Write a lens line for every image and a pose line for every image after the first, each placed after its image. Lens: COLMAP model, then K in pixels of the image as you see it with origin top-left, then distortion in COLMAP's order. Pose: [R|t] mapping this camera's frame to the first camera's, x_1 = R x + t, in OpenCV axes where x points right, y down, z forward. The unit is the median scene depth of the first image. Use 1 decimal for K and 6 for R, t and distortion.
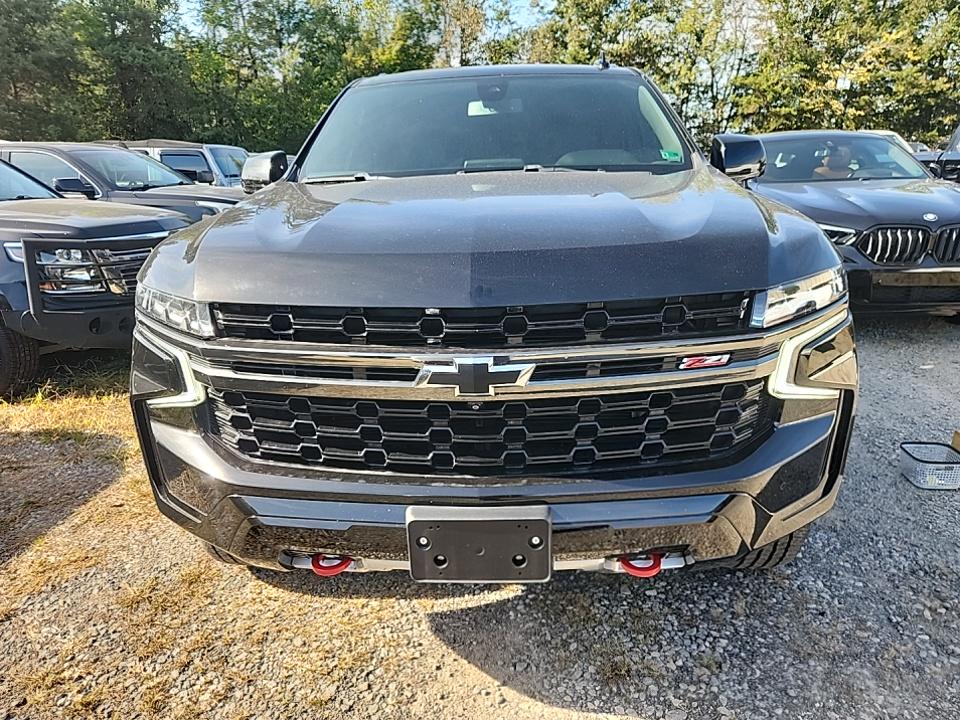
lens RADIAL K [[664.4, 0, 472.7], [0, 664.4, 359.2], [0, 0, 1]] dist [0.023179, -0.007922]
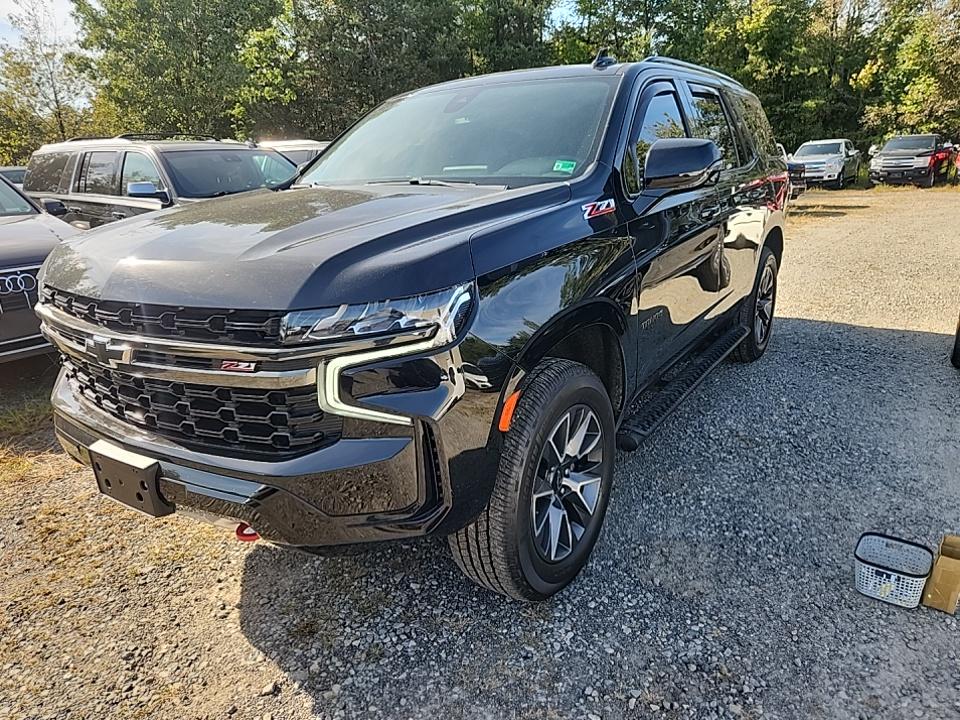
lens RADIAL K [[664.4, 0, 472.7], [0, 664.4, 359.2], [0, 0, 1]] dist [0.023179, -0.007922]
pose [[0.850622, 0.144427, -0.505552, 0.816087], [-0.128954, 0.989472, 0.065700, -0.087983], [0.509718, 0.009307, 0.860291, 0.128031]]
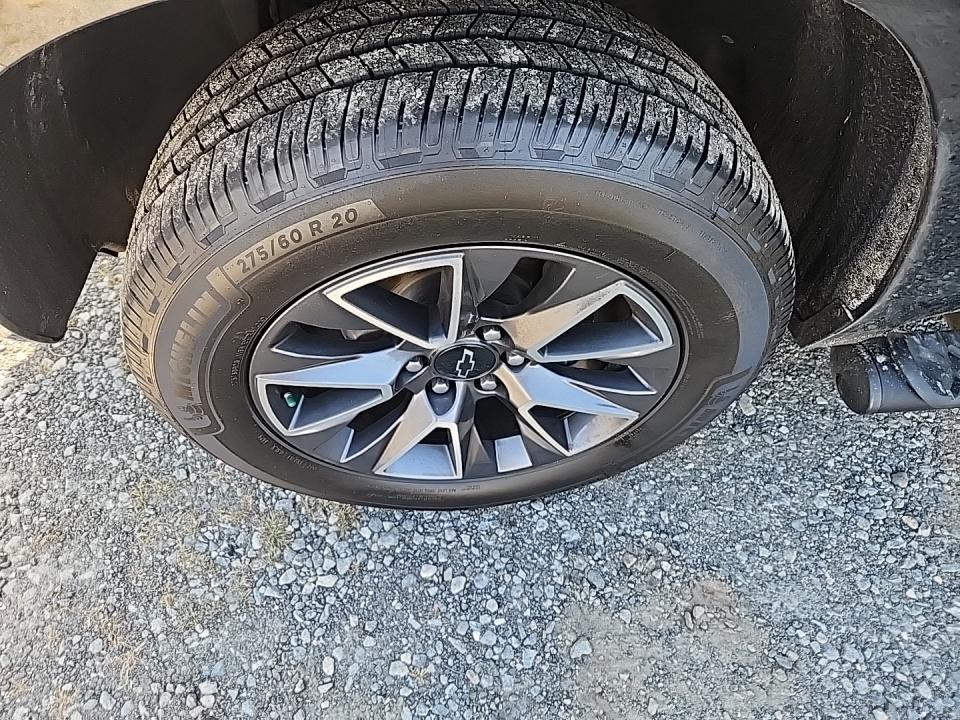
lens RADIAL K [[664.4, 0, 472.7], [0, 664.4, 359.2], [0, 0, 1]] dist [0.023179, -0.007922]
pose [[0.118363, 0.850874, -0.511862, 0.643025], [-0.274263, 0.523447, 0.806711, -0.177516], [0.954343, 0.044900, 0.295321, 0.947684]]
